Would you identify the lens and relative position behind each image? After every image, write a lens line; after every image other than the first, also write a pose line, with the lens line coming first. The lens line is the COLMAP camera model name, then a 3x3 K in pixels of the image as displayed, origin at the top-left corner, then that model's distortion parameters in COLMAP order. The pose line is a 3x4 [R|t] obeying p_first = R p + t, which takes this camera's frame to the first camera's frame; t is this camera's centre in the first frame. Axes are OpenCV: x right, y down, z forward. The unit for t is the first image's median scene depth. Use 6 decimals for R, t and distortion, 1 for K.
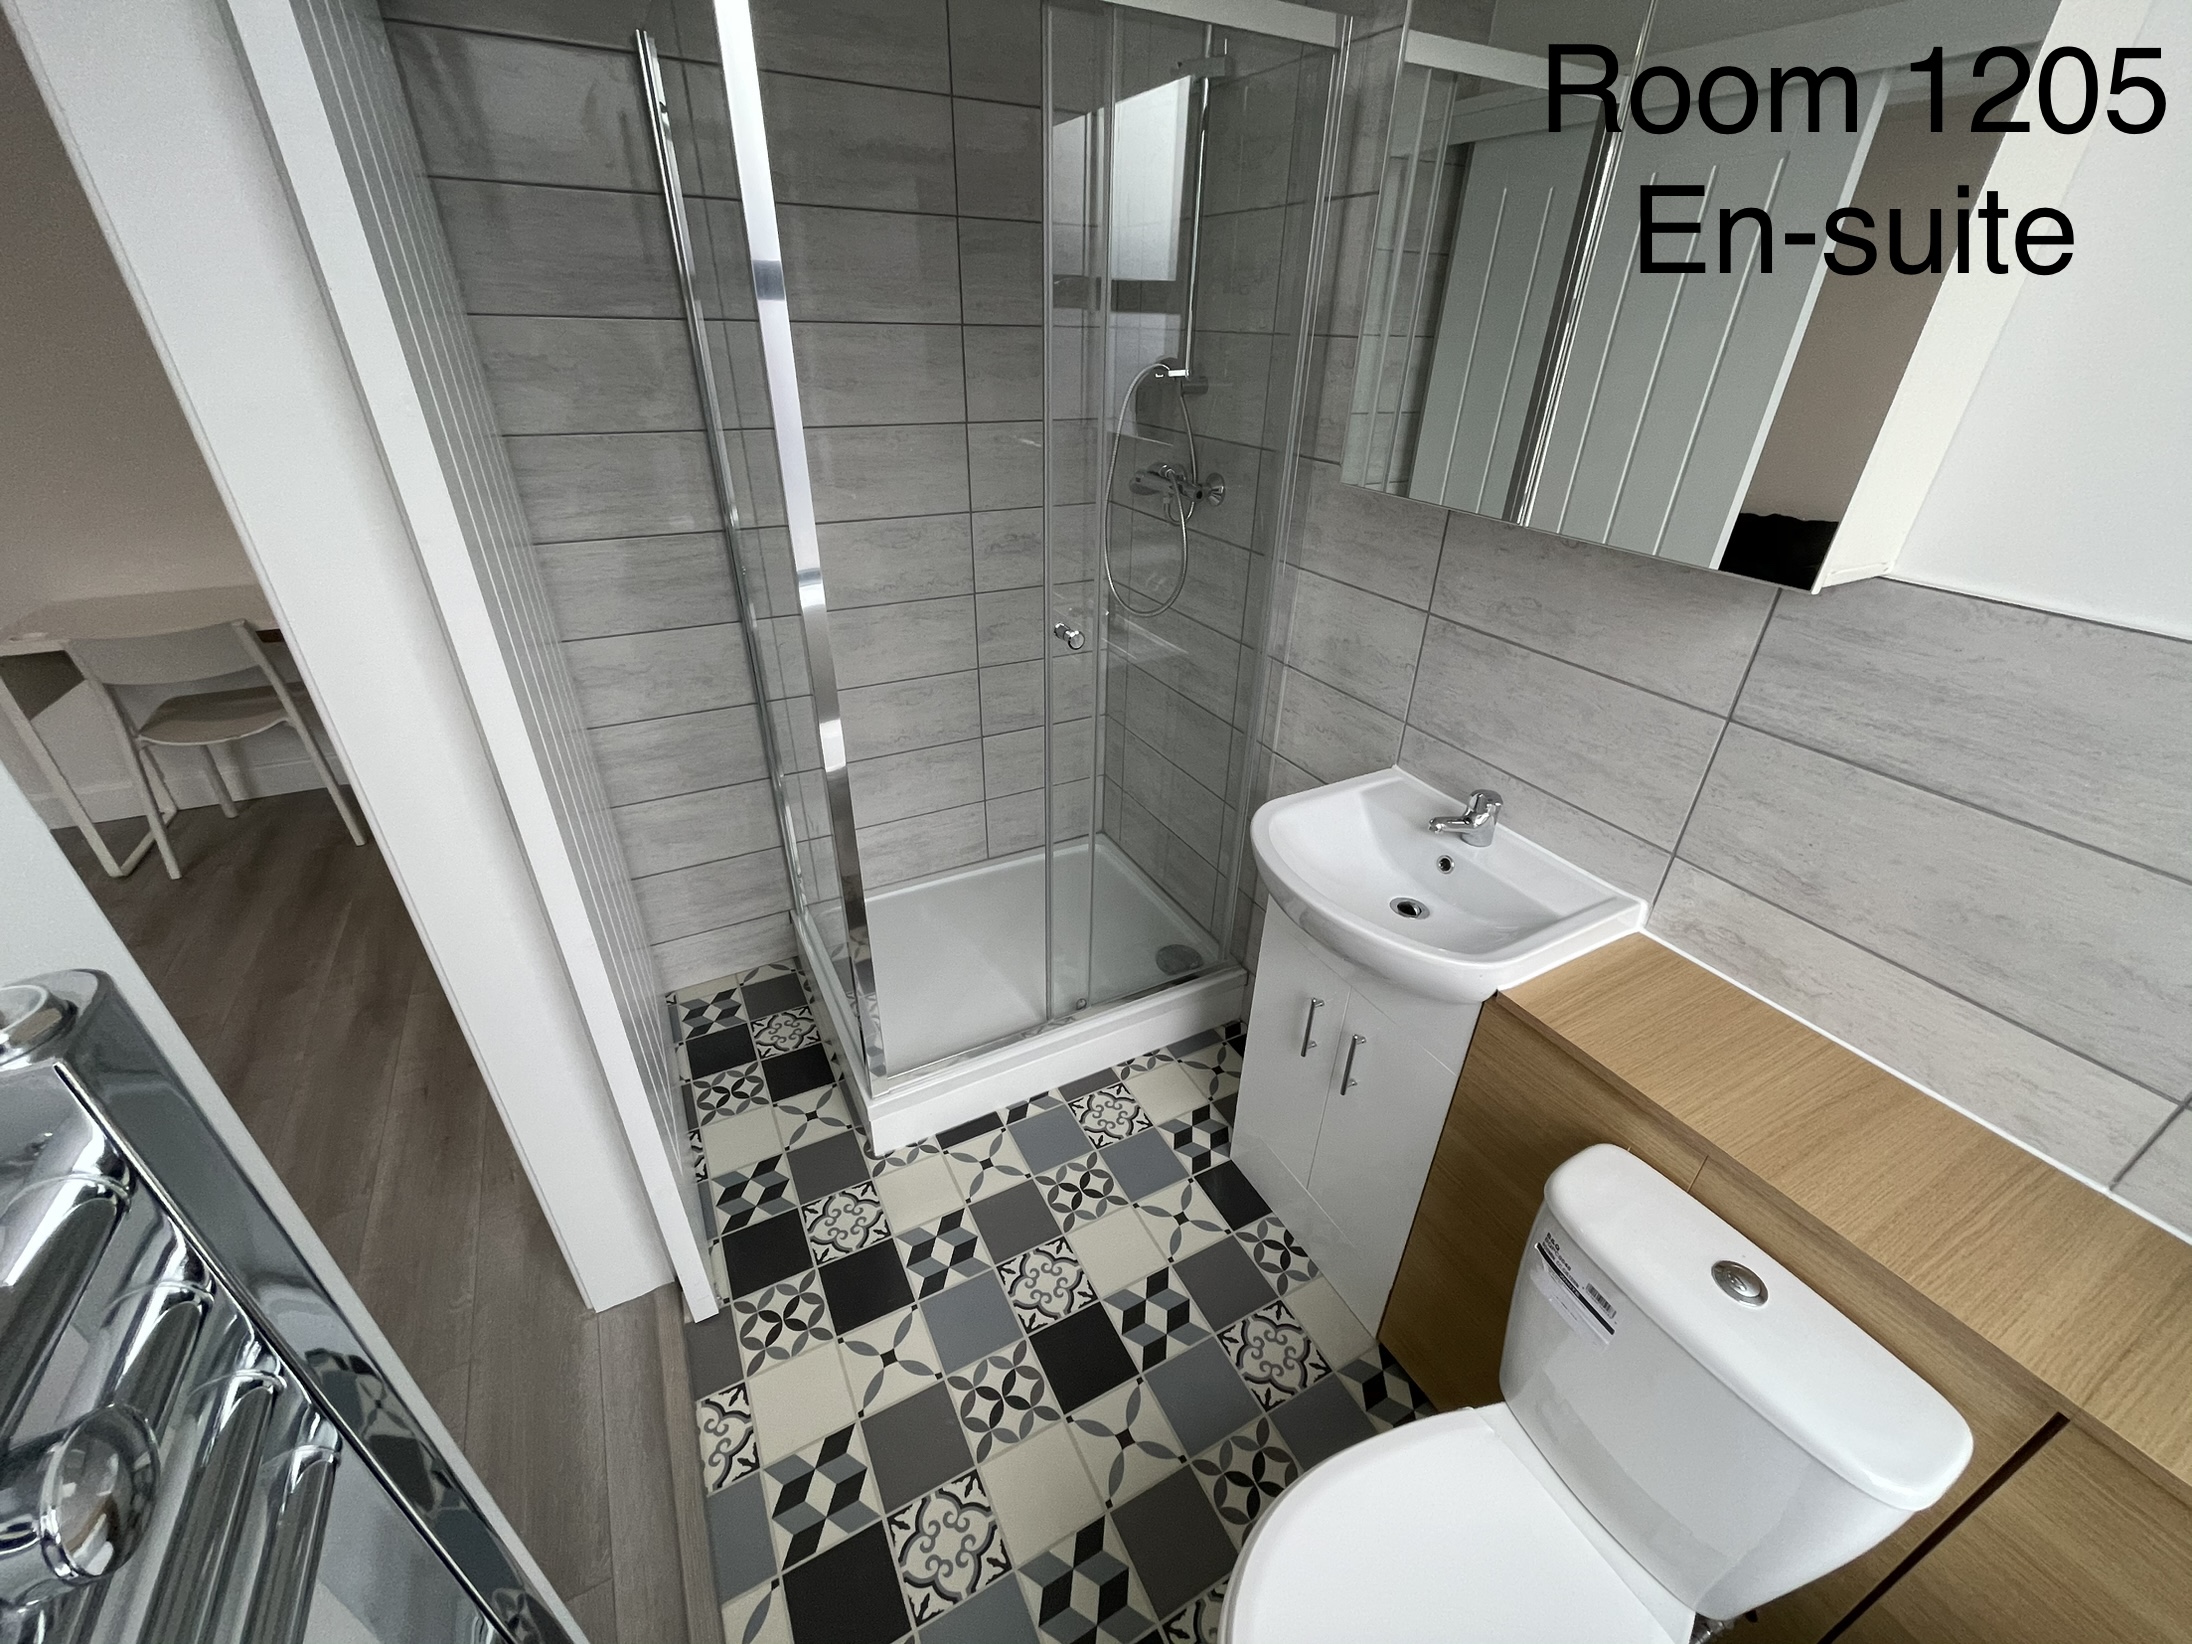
lens RADIAL K [[878.2, 0, 1104.2], [0, 878.2, 818.0], [0, 0, 1]] dist [-0.000221, -0.000403]
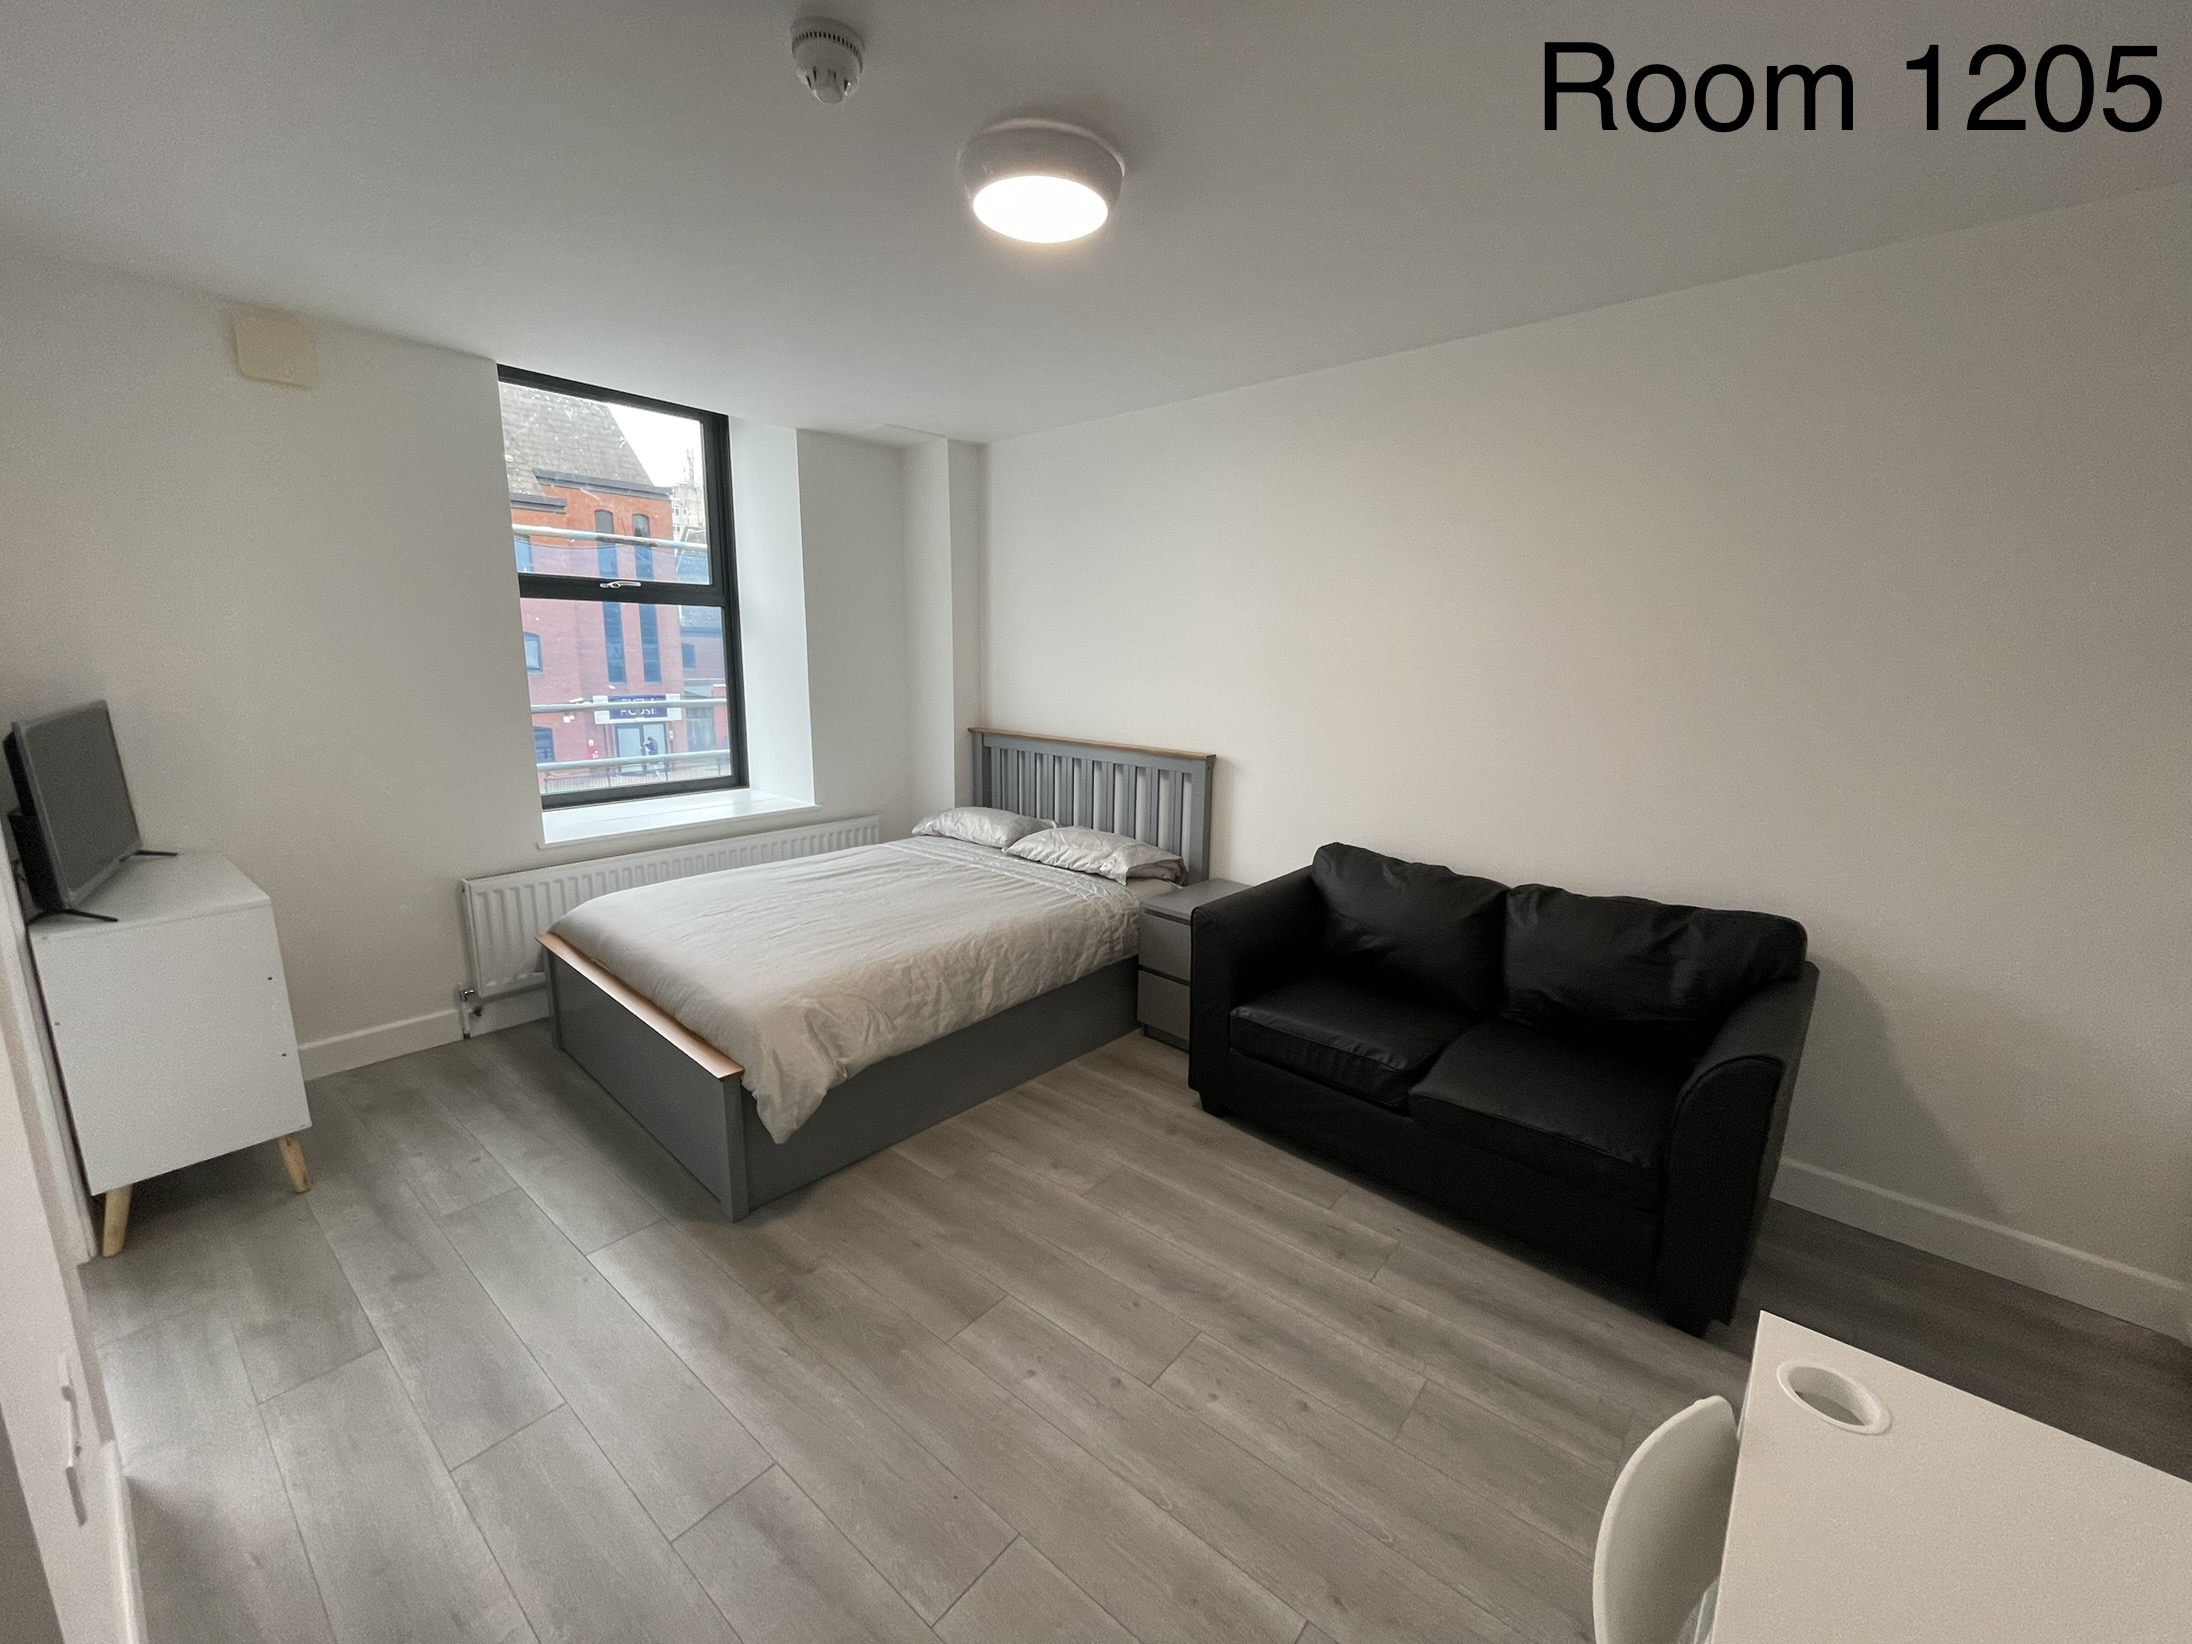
lens RADIAL K [[882.0, 0, 1096.0], [0, 882.0, 822.0], [0, 0, 1]] dist [0.000429, -0.000096]
pose [[-0.929295, 0.037138, -0.367467, -0.993666], [-0.211241, 0.762691, 0.611293, -0.647816], [0.302966, 0.645695, -0.700920, 1.214690]]
